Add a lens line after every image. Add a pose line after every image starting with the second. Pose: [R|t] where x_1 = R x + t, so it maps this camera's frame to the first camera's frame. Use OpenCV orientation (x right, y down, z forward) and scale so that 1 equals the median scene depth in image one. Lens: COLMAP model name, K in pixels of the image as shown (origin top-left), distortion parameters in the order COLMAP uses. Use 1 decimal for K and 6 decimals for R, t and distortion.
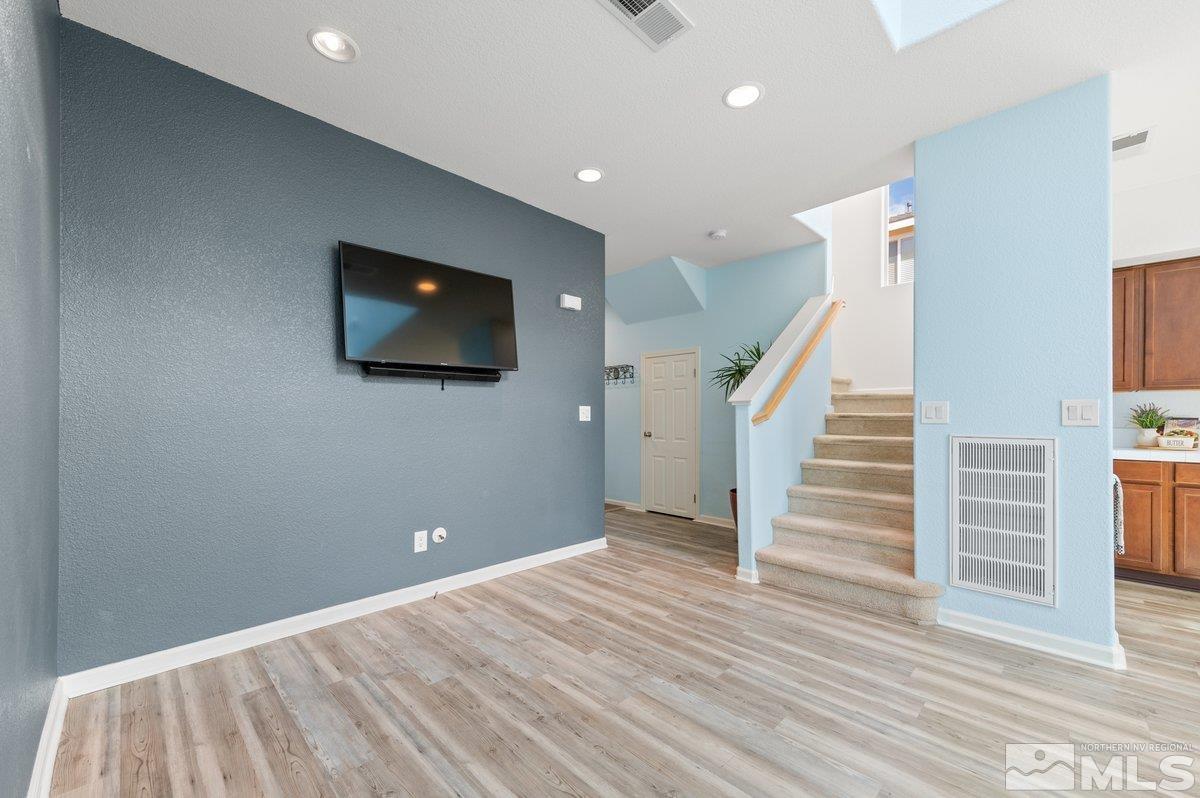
lens RADIAL K [[474.5, 0, 598.5], [0, 474.5, 414.3], [0, 0, 1]] dist [0.008146, -0.000996]
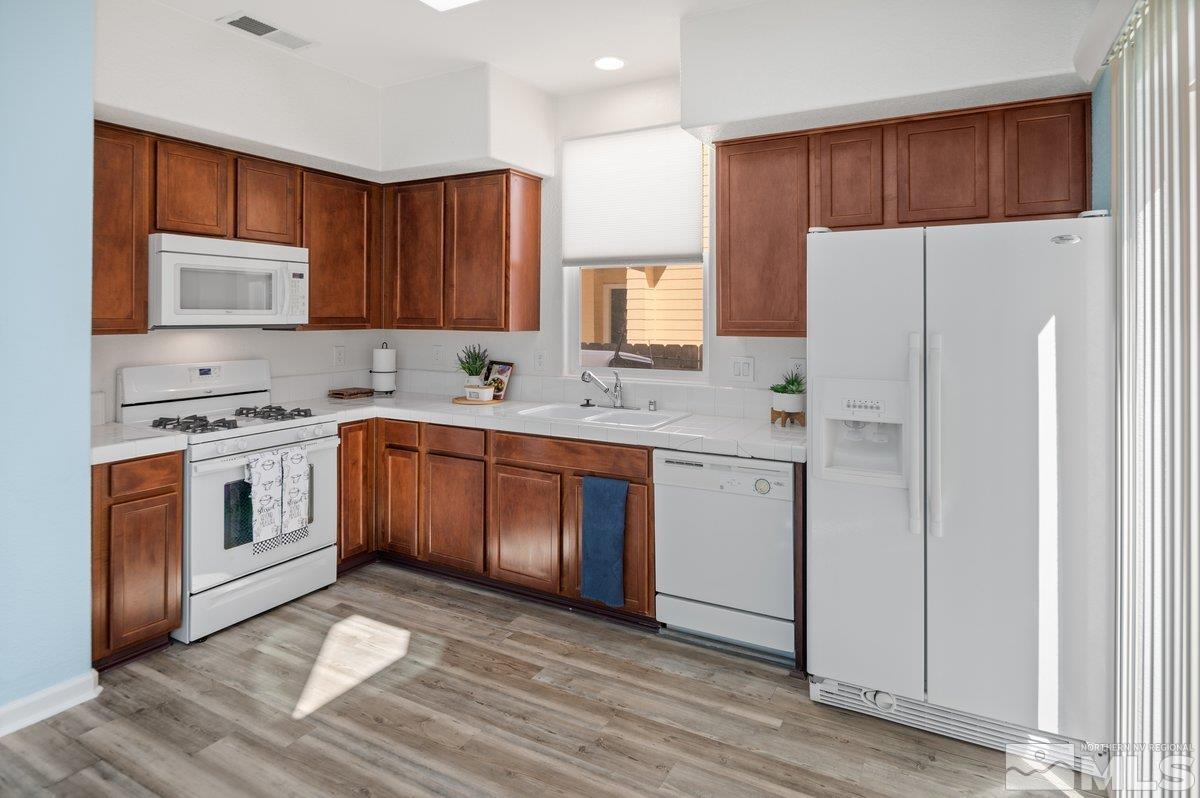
lens RADIAL K [[658.9, 0, 598.1], [0, 658.9, 307.3], [0, 0, 1]] dist [-0.003872, -0.003563]
pose [[0.961106, 0.003175, 0.276162, 1.484907], [-0.001864, 0.999986, -0.005012, -0.116971], [-0.276174, 0.004302, 0.961098, -0.207362]]
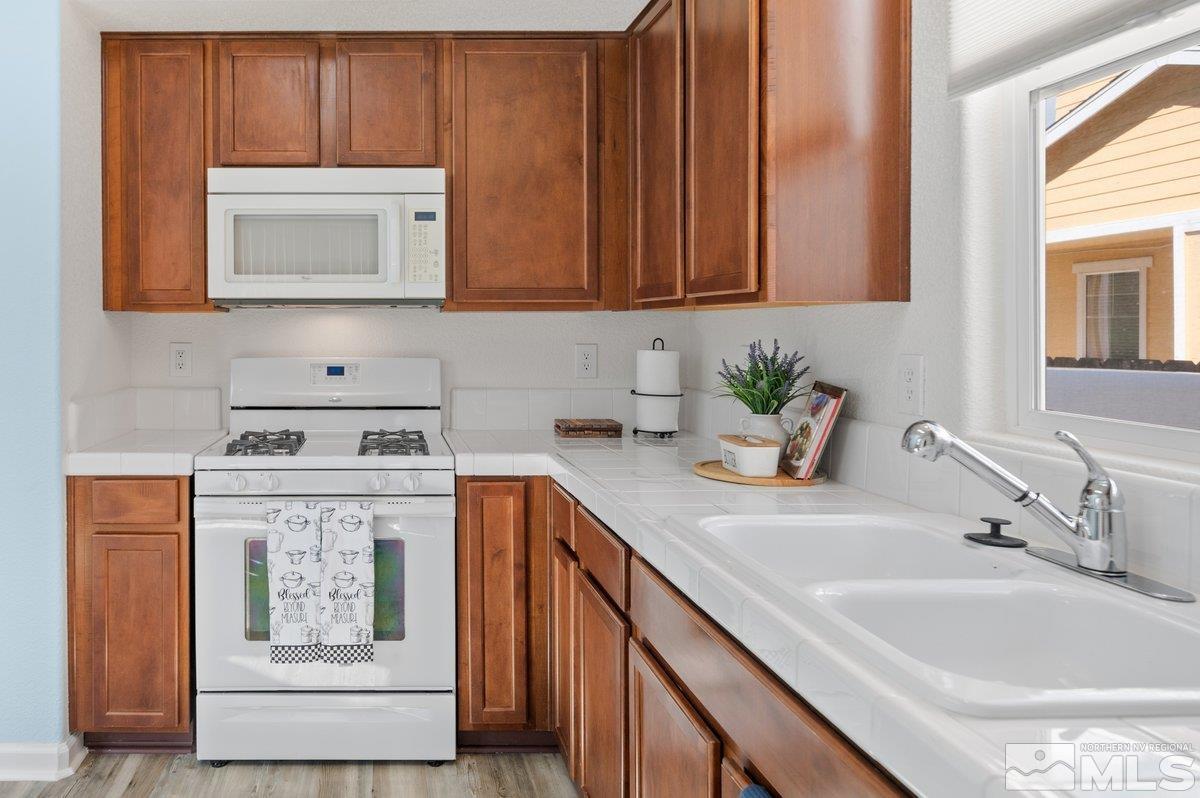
lens RADIAL K [[794.7, 0, 548.6], [0, 794.7, 347.2], [0, 0, 1]] dist [-0.005704, 0.001208]
pose [[0.713633, 0.000572, -0.700520, 2.071627], [0.007429, 0.999937, 0.008384, -0.031915], [0.700481, -0.011187, 0.713584, 0.711074]]
